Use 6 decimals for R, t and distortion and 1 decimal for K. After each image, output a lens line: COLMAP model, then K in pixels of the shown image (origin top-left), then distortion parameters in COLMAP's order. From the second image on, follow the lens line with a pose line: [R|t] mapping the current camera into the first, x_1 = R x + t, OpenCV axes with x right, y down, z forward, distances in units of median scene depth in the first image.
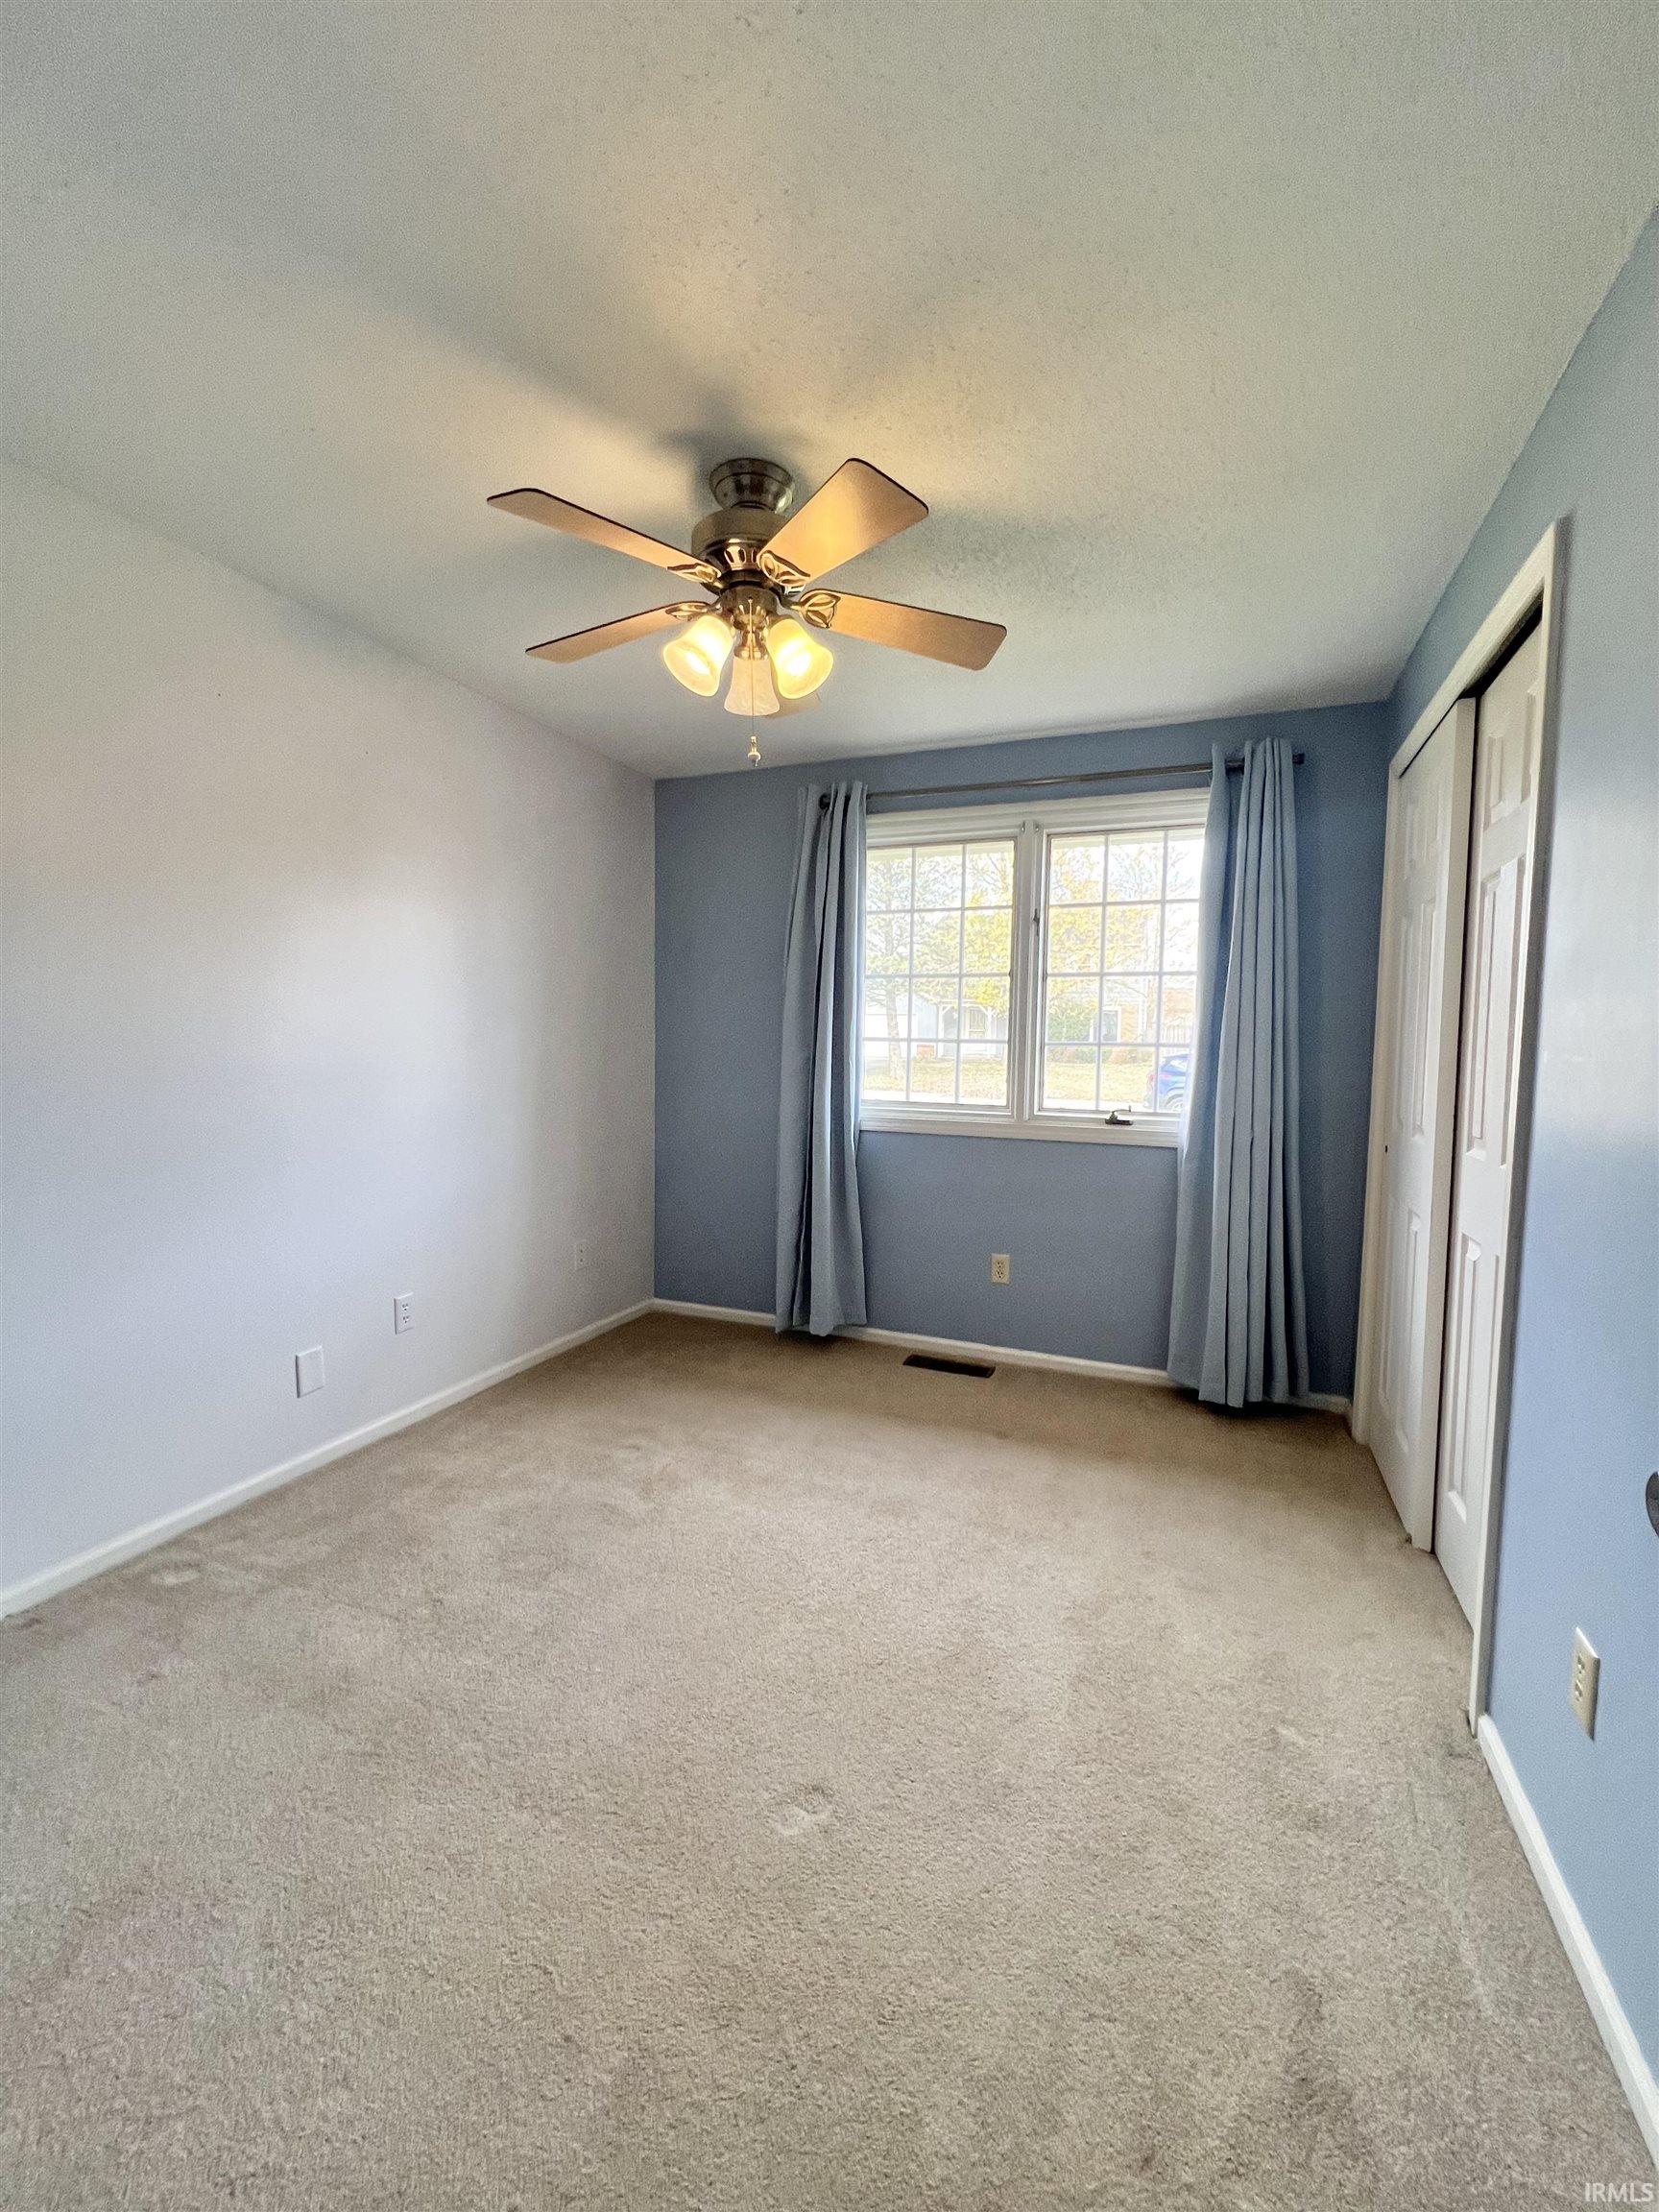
lens RADIAL K [[887.1, 0, 835.2], [0, 887.1, 1103.4], [0, 0, 1]] dist [-0.003287, -0.000185]
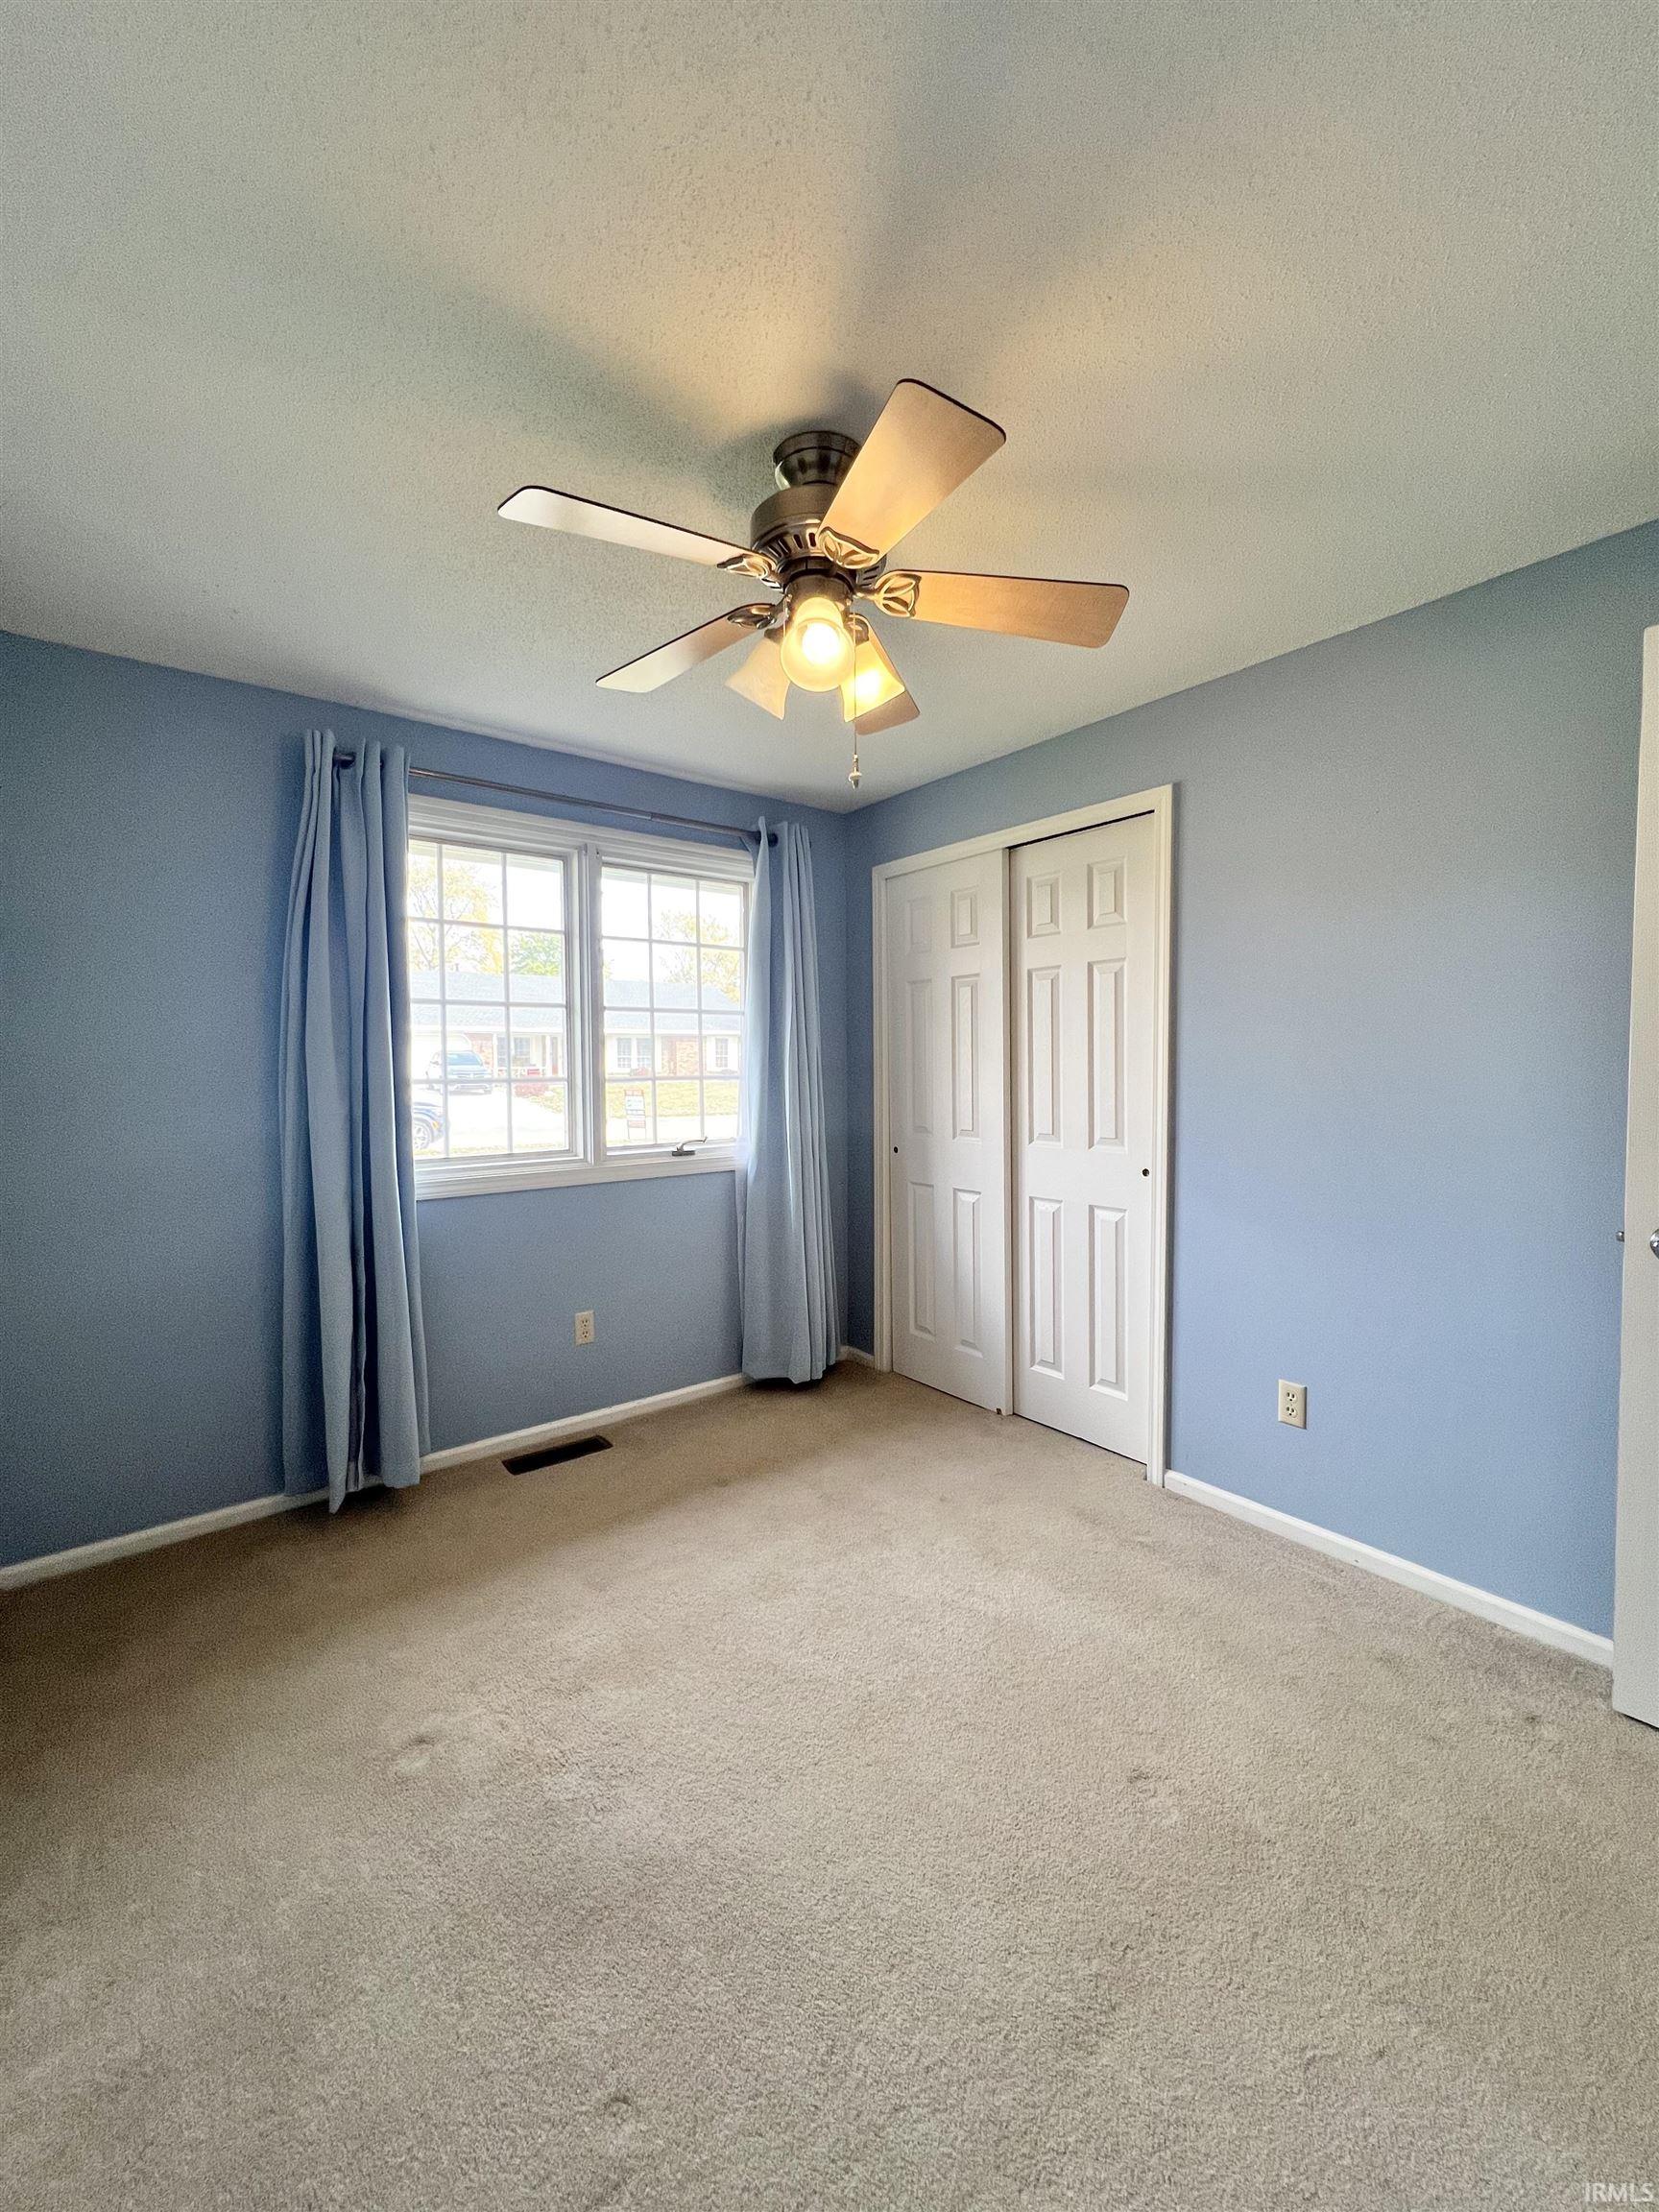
lens RADIAL K [[887.1, 0, 836.6], [0, 887.1, 1101.5], [0, 0, 1]] dist [-0.003287, -0.000185]
pose [[0.488255, -0.058497, 0.870738, -0.493035], [0.074430, 0.996907, 0.025237, -0.051816], [-0.869521, 0.052487, 0.491098, 0.329935]]
